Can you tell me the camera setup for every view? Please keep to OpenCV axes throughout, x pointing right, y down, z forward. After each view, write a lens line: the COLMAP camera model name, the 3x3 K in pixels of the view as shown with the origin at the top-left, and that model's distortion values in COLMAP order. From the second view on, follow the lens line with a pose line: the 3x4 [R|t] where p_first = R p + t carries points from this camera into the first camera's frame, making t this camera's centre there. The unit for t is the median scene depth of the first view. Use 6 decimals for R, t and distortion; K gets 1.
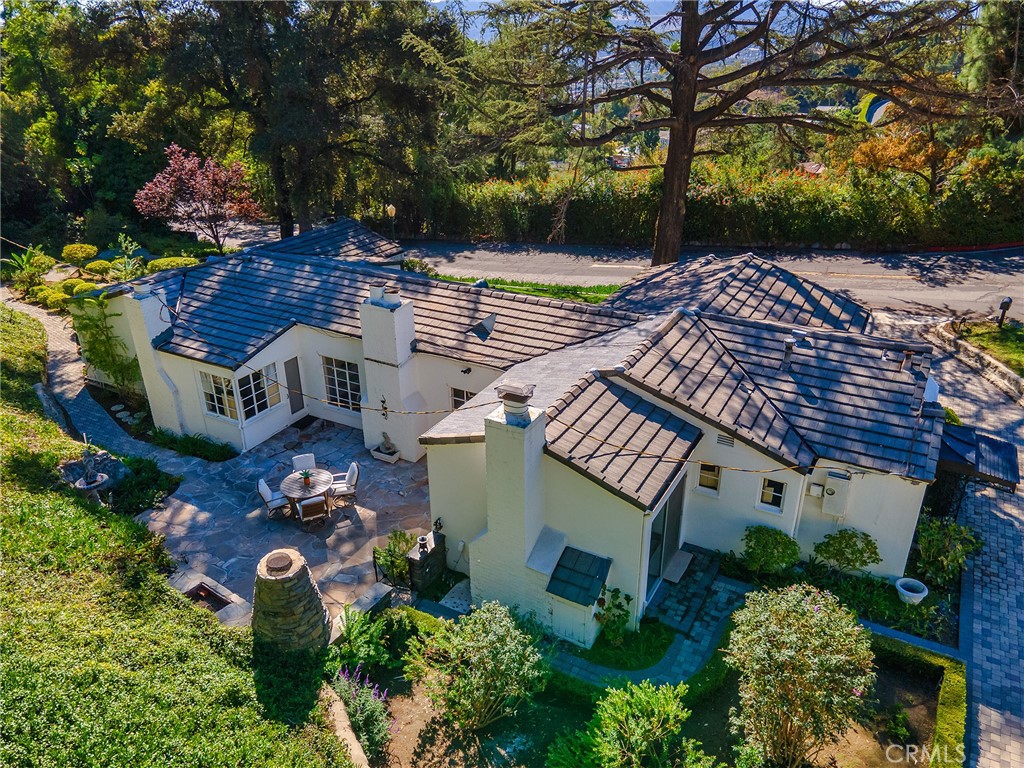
lens RADIAL K [[740.6, 0, 506.2], [0, 740.6, 381.5], [0, 0, 1]] dist [0.024172, 0.037533]
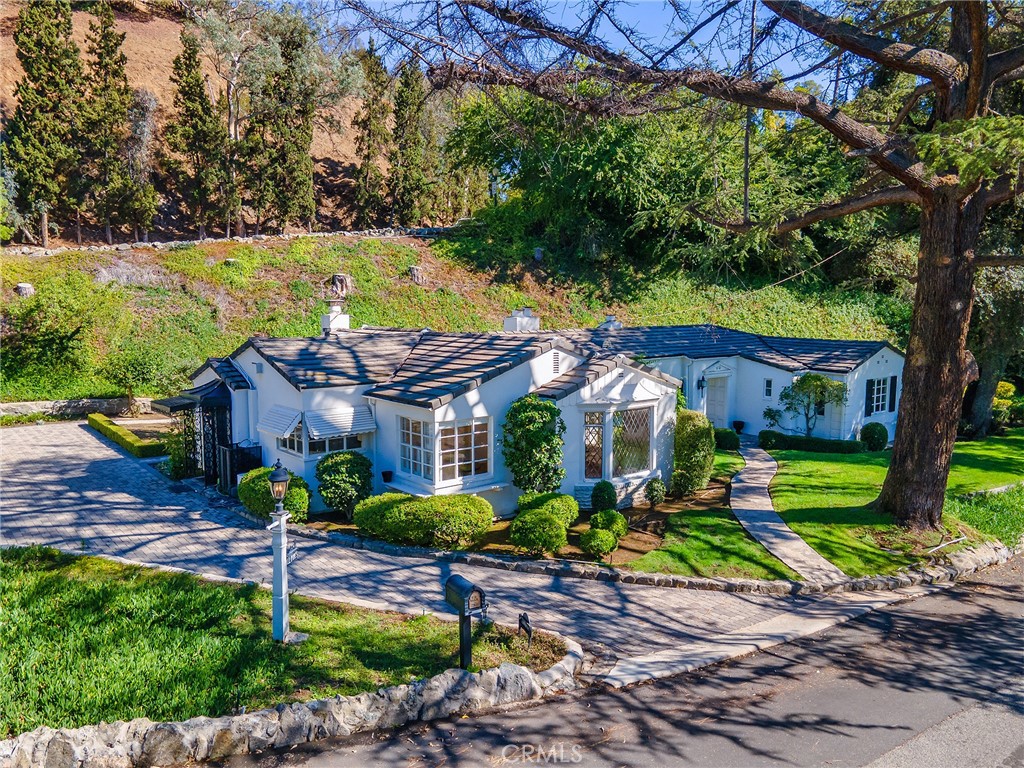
lens RADIAL K [[740.6, 0, 513.3], [0, 740.6, 377.5], [0, 0, 1]] dist [0.024172, 0.037533]
pose [[-0.346425, 0.112663, -0.931288, 1.361913], [-0.391995, 0.884545, 0.252824, -0.402795], [0.852250, 0.452645, -0.262265, 1.511414]]
